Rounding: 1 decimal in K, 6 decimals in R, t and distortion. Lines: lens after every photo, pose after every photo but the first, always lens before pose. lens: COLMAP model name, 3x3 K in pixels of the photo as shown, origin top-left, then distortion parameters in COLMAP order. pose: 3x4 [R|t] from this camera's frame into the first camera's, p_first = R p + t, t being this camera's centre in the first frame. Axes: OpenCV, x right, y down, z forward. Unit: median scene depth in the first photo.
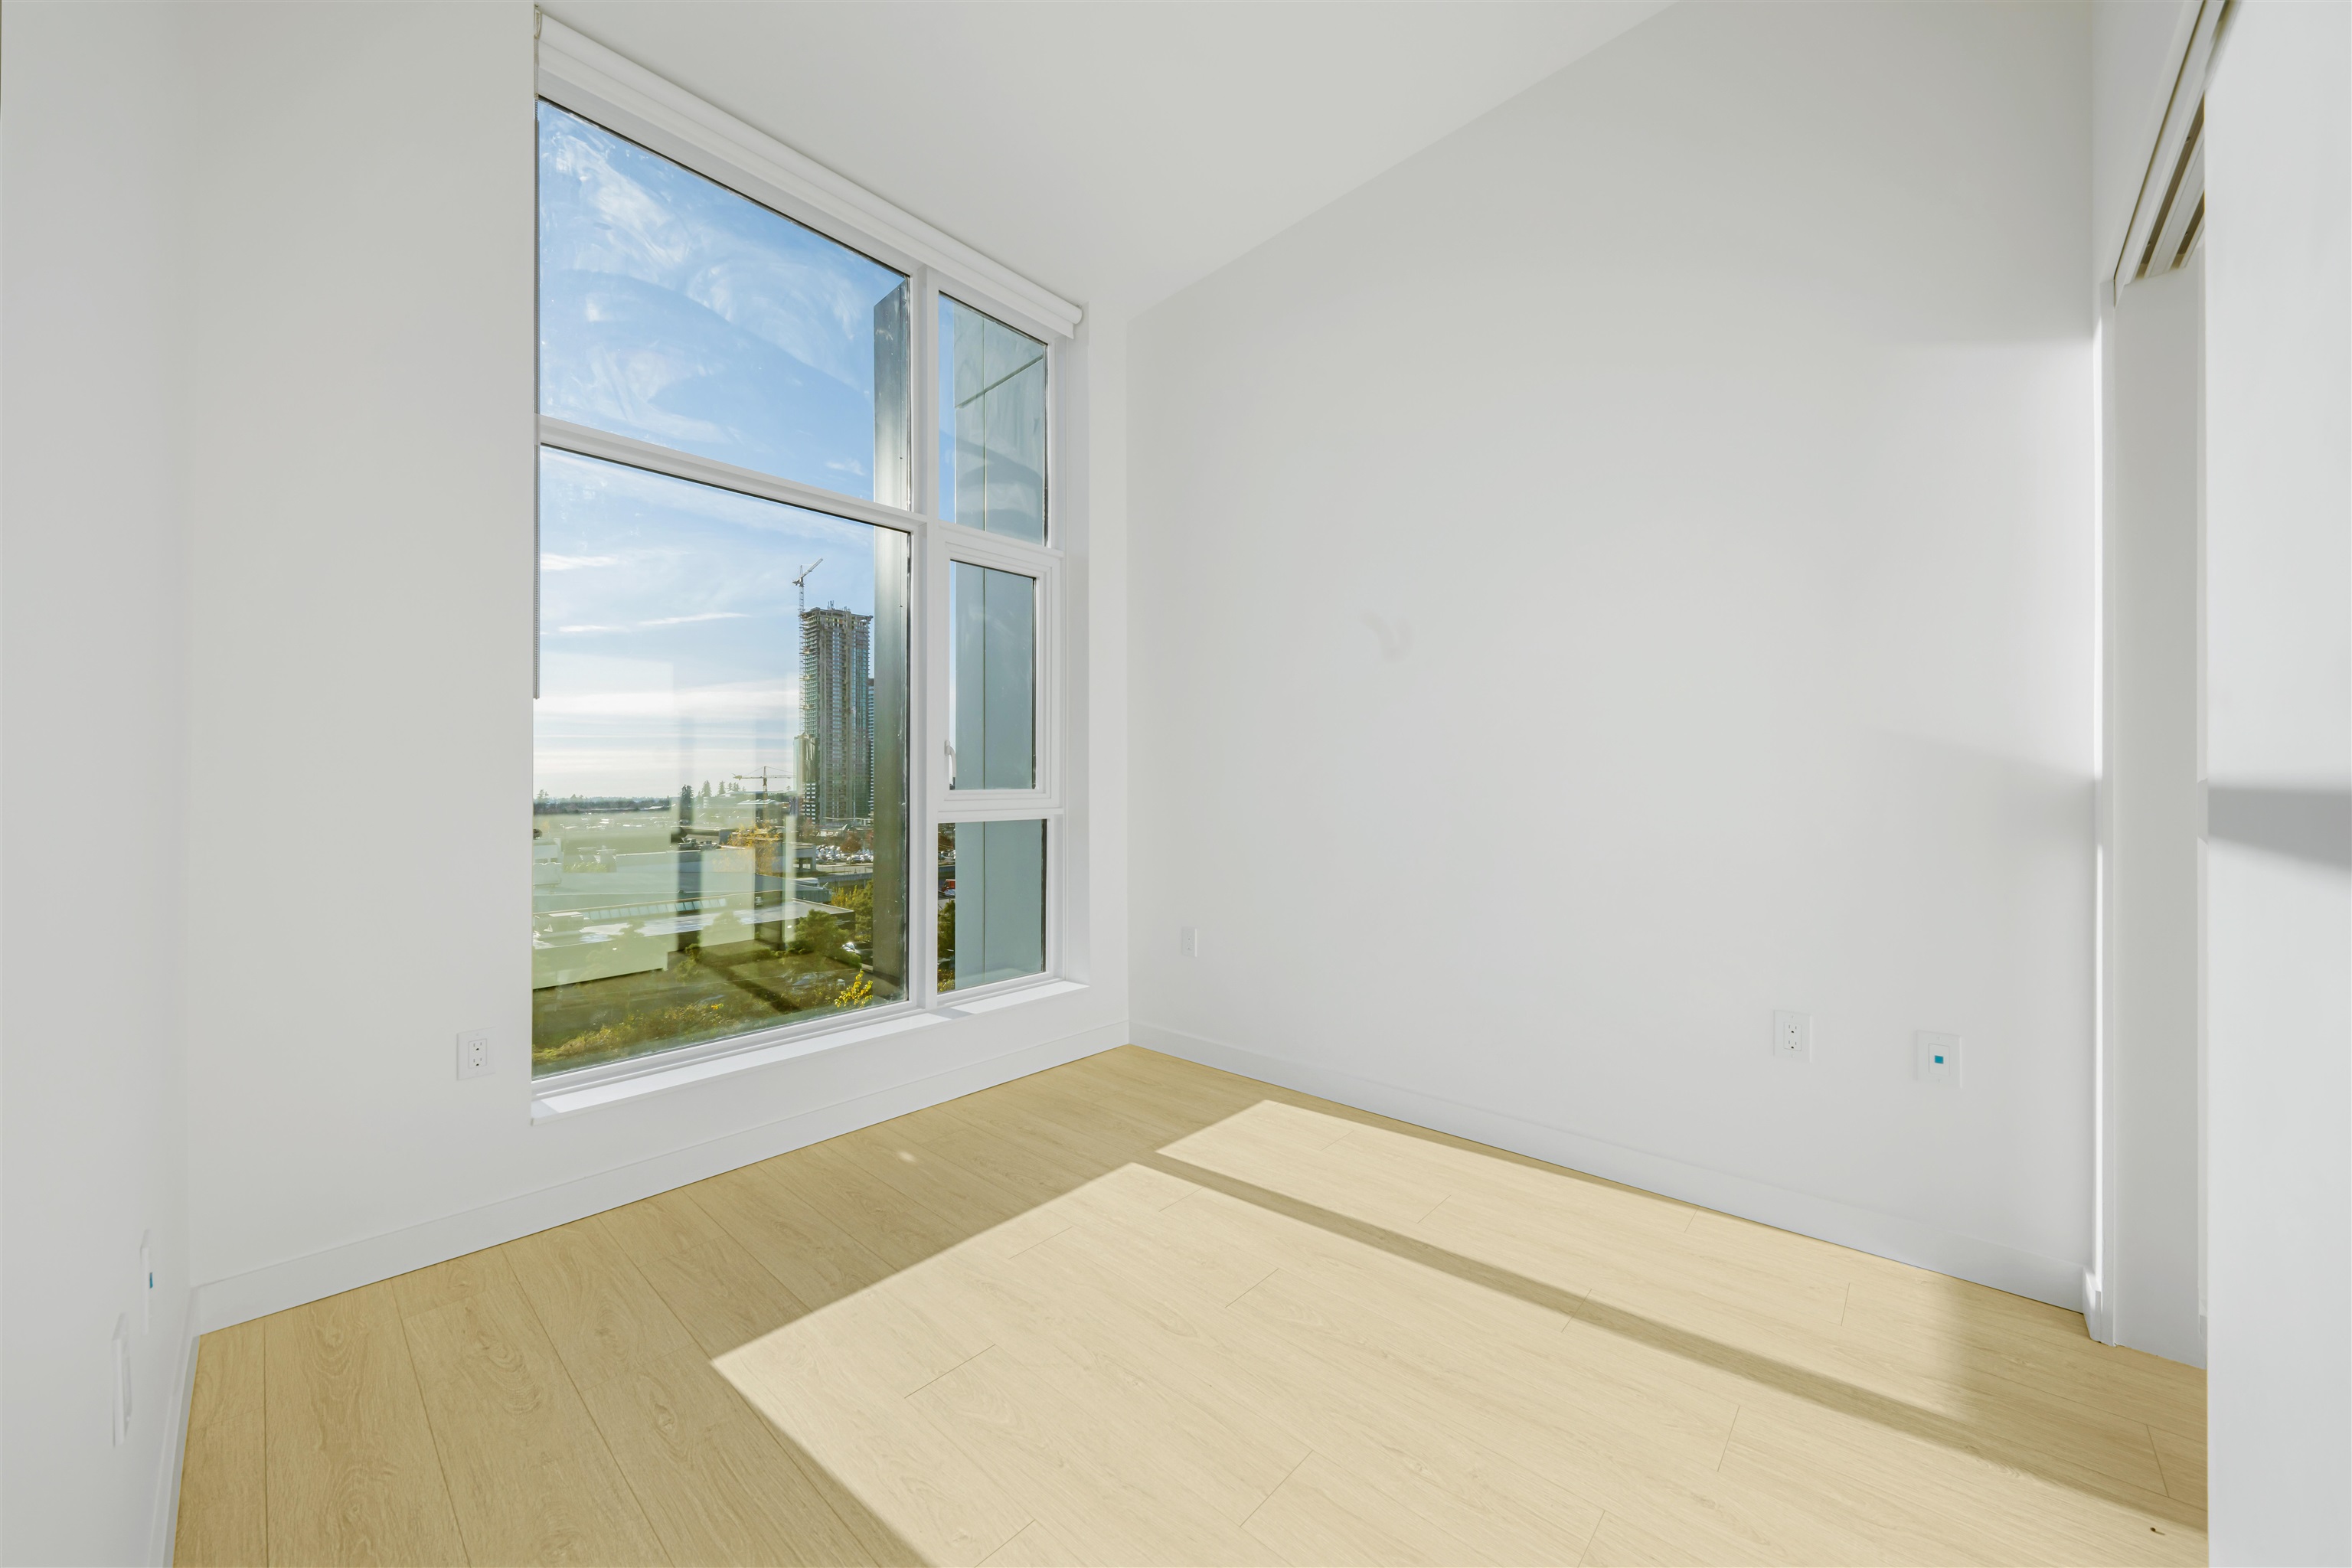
lens RADIAL K [[827.4, 0, 1155.0], [0, 827.4, 793.7], [0, 0, 1]] dist [0.002416, -0.000328]
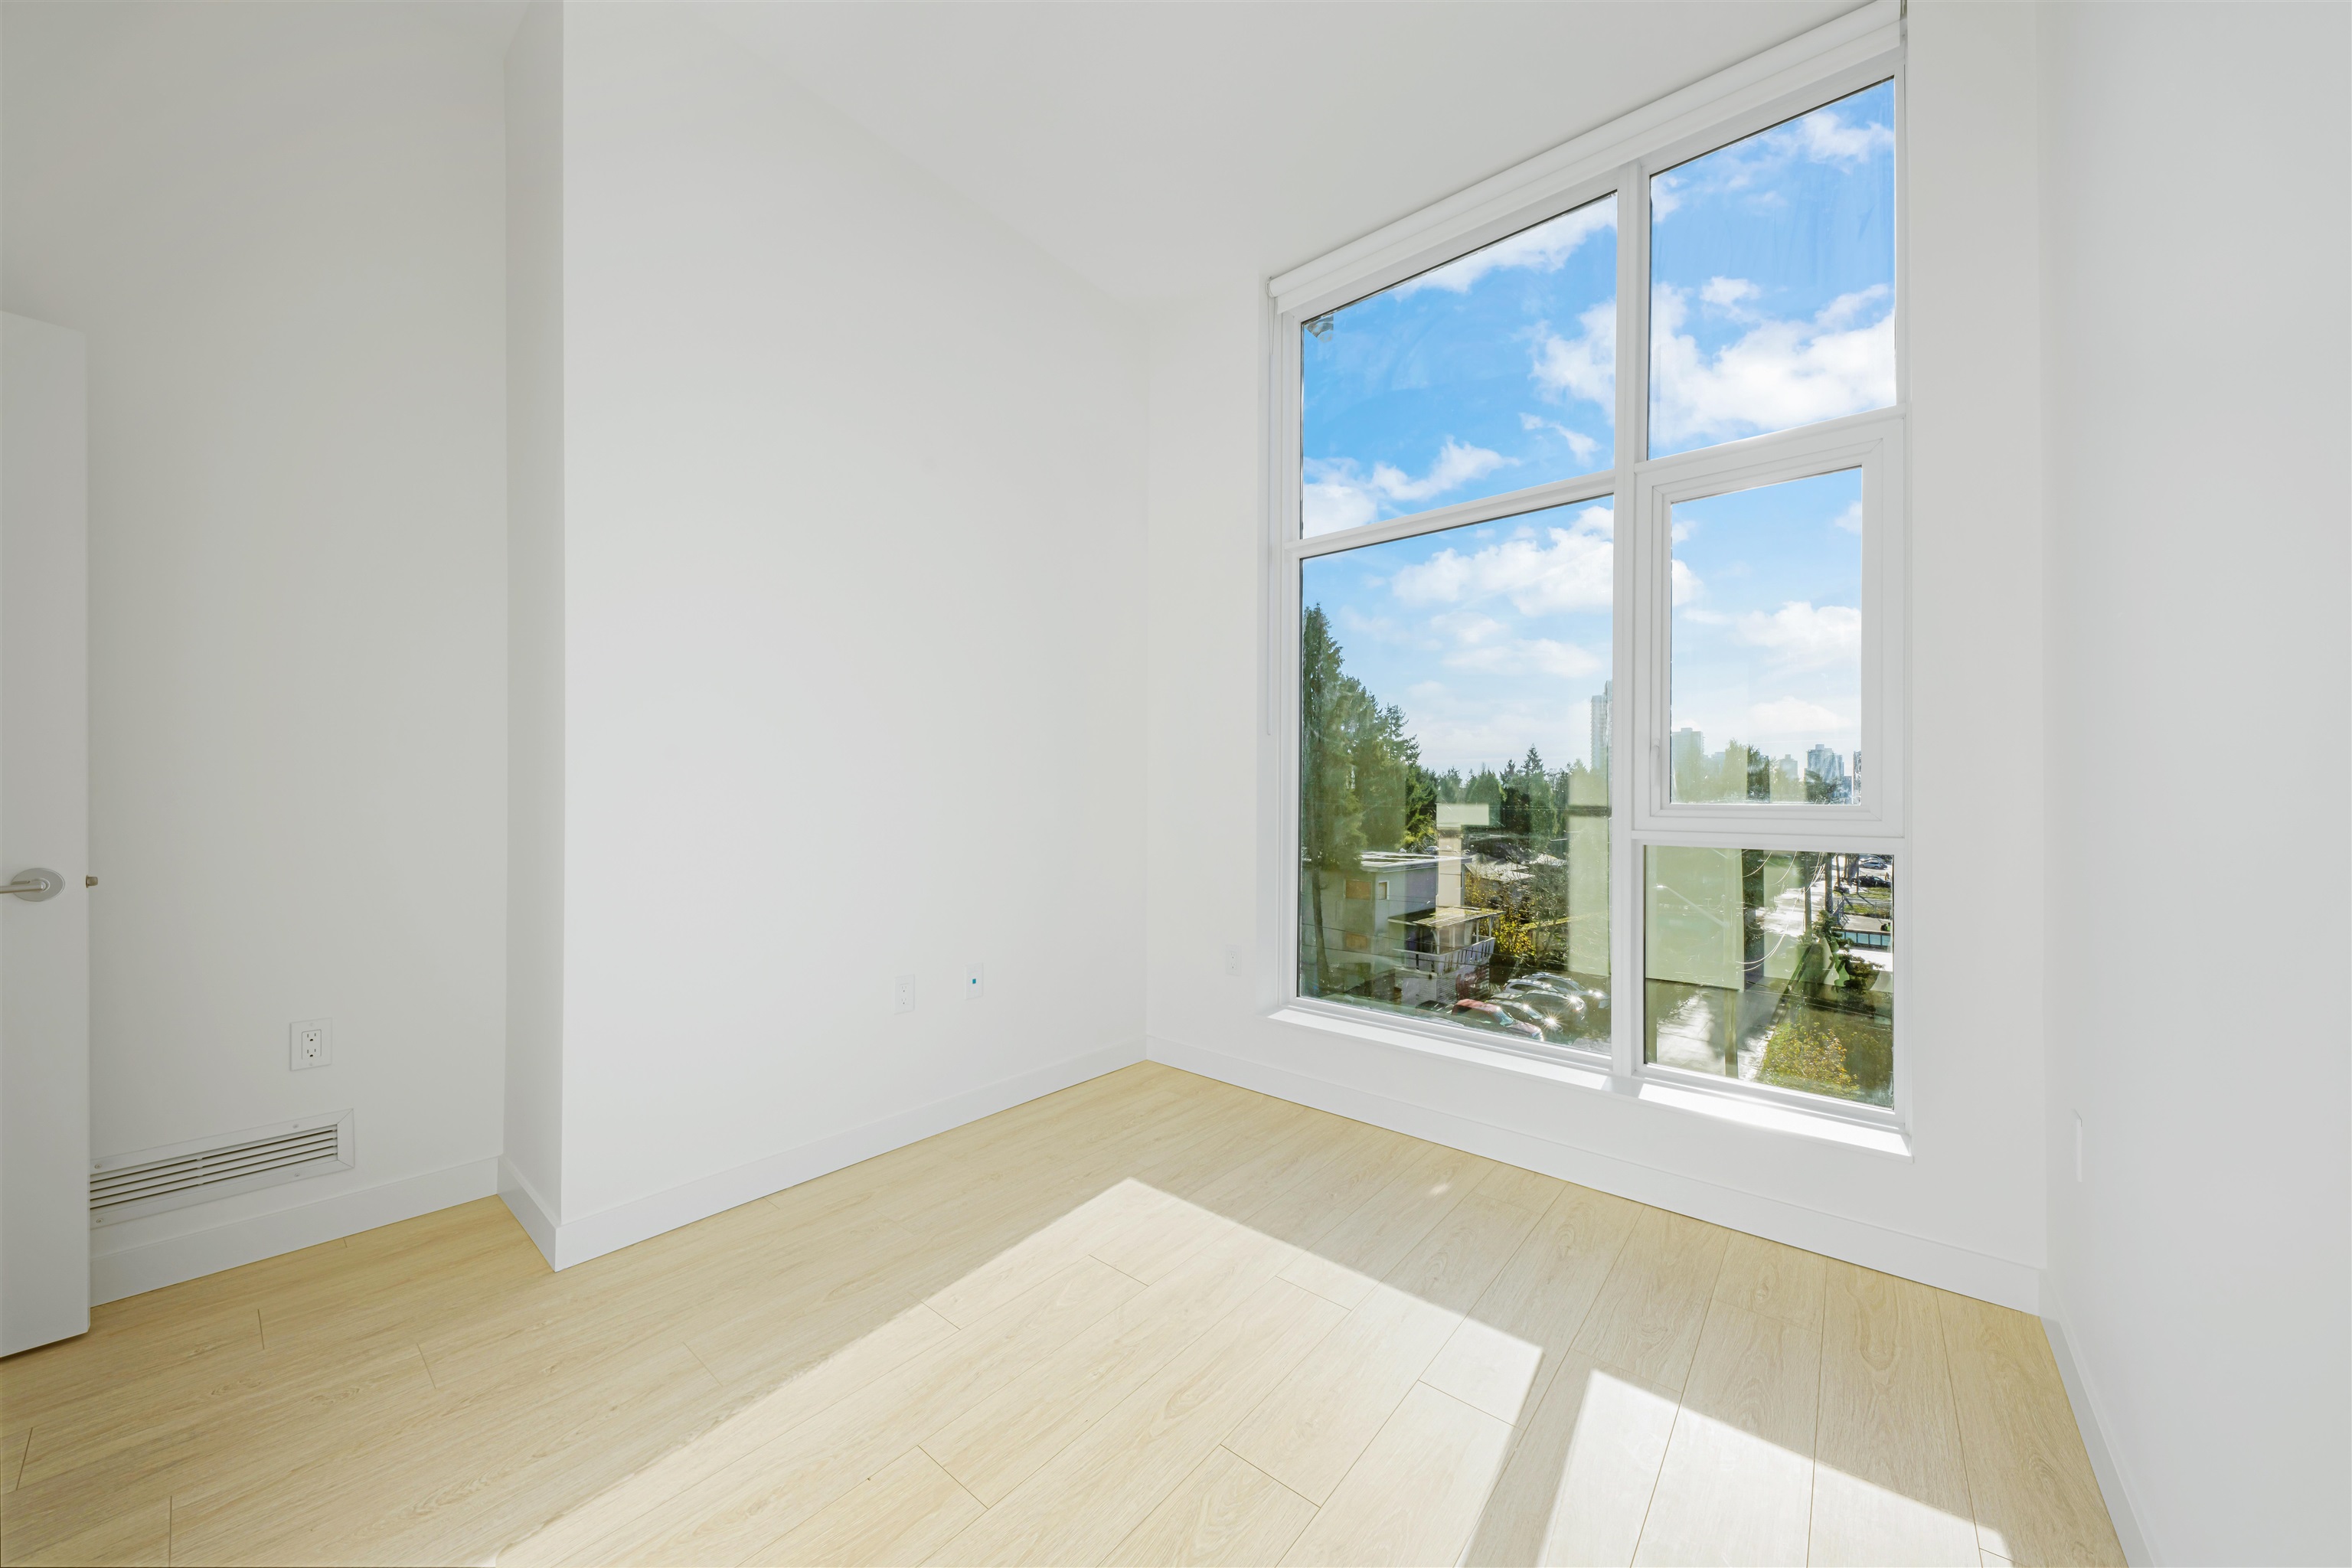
lens RADIAL K [[827.4, 0, 1167.6], [0, 827.4, 781.5], [0, 0, 1]] dist [0.002416, -0.000328]
pose [[0.053399, -0.004771, -0.998562, 0.710889], [-0.008698, 0.999948, -0.005243, -0.025956], [0.998535, 0.008966, 0.053355, 0.704135]]
